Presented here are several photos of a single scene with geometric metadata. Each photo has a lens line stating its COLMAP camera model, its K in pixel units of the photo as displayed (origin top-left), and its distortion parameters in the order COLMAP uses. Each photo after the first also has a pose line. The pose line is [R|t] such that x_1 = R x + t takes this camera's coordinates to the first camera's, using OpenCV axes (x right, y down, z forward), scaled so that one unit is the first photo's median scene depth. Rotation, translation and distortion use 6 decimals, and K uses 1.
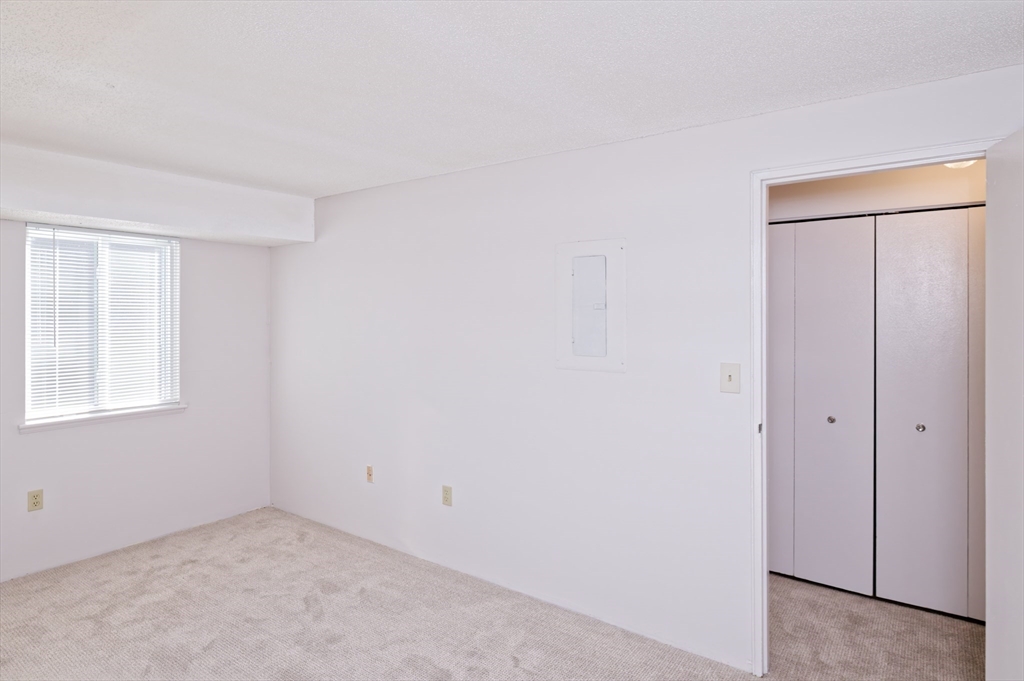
lens RADIAL K [[622.1, 0, 511.1], [0, 622.1, 316.3], [0, 0, 1]] dist [-0.000304, -0.000887]
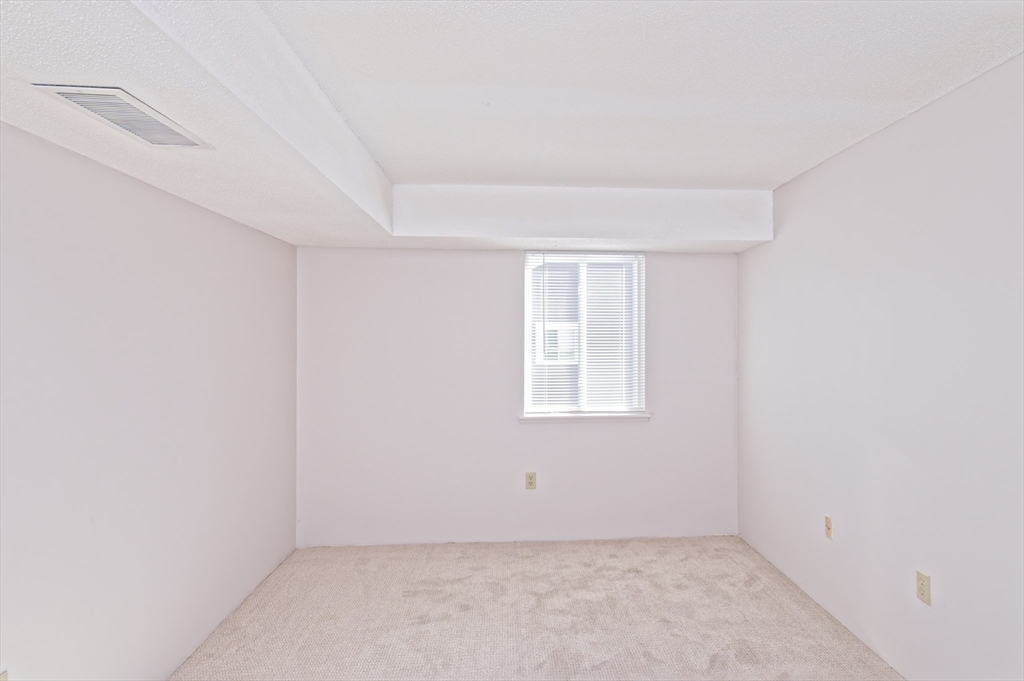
lens RADIAL K [[592.6, 0, 535.4], [0, 592.6, 334.6], [0, 0, 1]] dist [0.003555, -0.001417]
pose [[0.637279, -0.006013, -0.770610, 0.119848], [-0.004239, 0.999927, -0.011308, 0.025386], [0.770622, 0.010473, 0.637207, 0.262050]]
